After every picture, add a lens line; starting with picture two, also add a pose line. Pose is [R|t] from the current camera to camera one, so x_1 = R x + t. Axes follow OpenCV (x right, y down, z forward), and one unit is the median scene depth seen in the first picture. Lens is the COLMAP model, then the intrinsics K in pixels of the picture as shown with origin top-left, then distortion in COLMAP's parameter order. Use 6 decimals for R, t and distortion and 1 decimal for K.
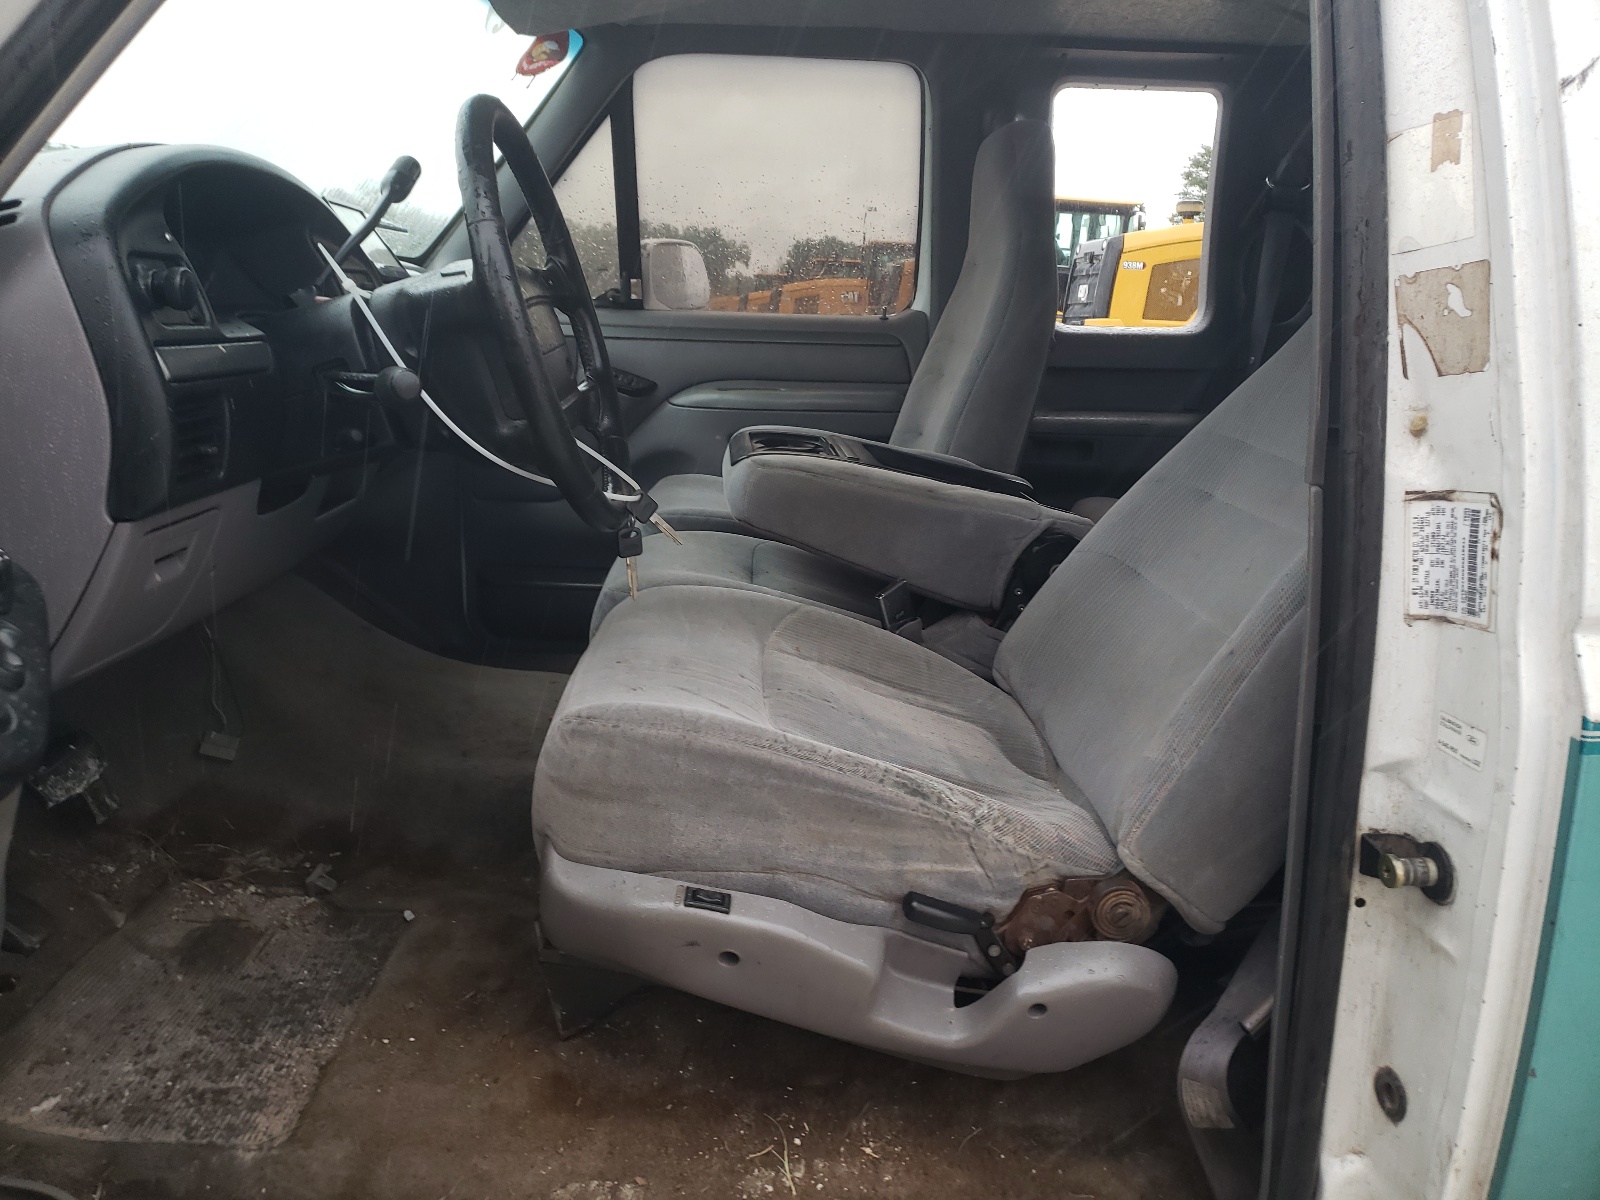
lens RADIAL K [[1350.6, 0, 800.0], [0, 1350.6, 600.0], [0, 0, 1]] dist [0.000188, 0.000432]
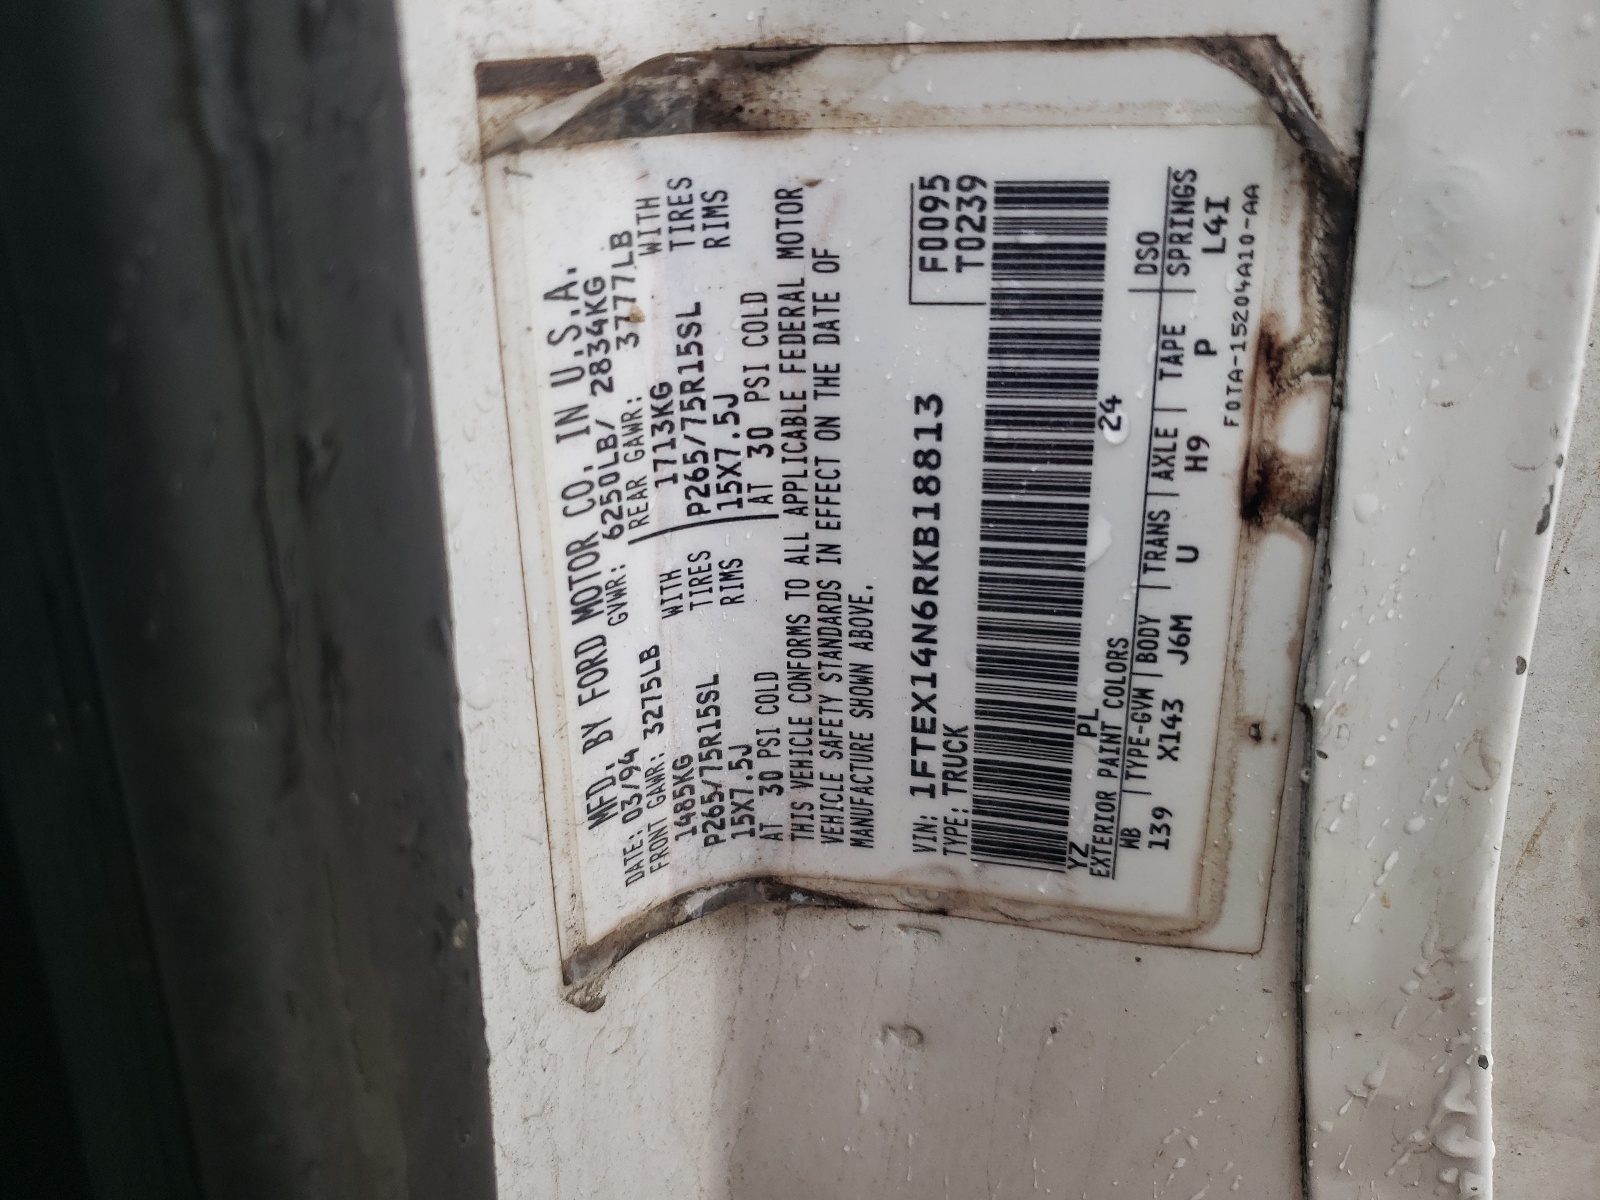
lens RADIAL K [[1350.6, 0, 800.0], [0, 1350.6, 600.0], [0, 0, 1]] dist [0.000188, 0.000432]
pose [[0.347830, -0.340917, 0.873378, 0.355728], [0.133427, 0.940064, 0.313809, -0.072125], [-0.928015, 0.007379, 0.372470, 0.959450]]
